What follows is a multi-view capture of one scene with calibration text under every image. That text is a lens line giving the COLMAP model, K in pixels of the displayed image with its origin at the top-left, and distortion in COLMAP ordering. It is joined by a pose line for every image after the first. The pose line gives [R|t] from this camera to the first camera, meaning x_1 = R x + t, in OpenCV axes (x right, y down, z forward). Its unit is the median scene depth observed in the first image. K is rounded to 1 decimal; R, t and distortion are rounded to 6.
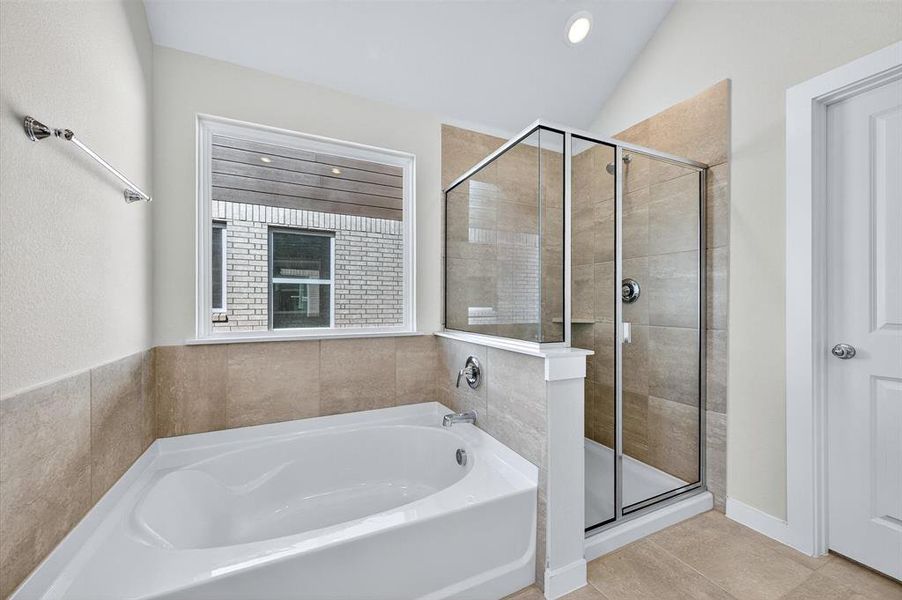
lens RADIAL K [[354.1, 0, 451.5], [0, 354.1, 308.6], [0, 0, 1]] dist [0.000943, -0.000115]
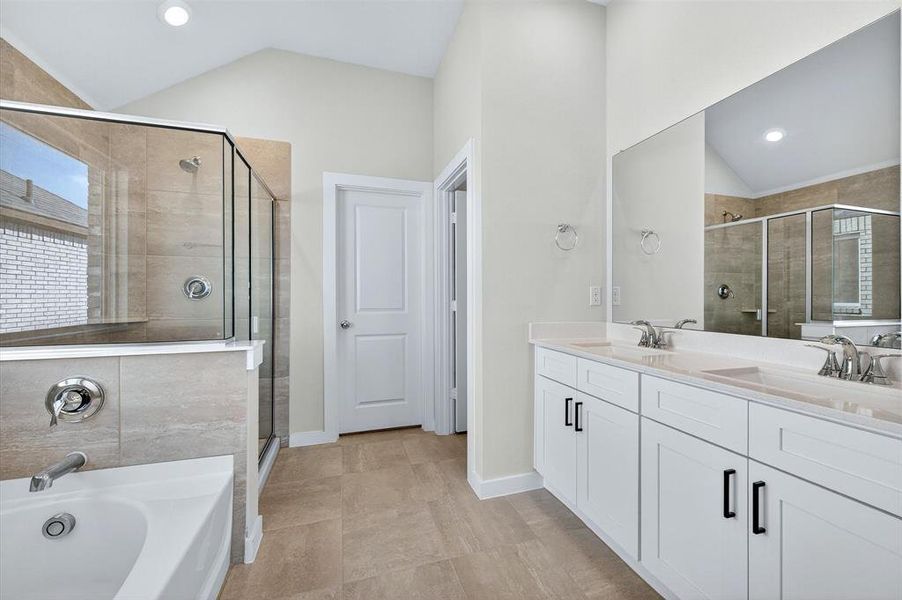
lens RADIAL K [[376.5, 0, 451.0], [0, 376.5, 300.0], [0, 0, 1]] dist [0.001671, -0.000539]
pose [[0.117464, -0.013223, 0.992989, -0.664117], [0.013864, 0.999836, 0.011674, -0.019820], [-0.992980, 0.012396, 0.117628, 0.171054]]
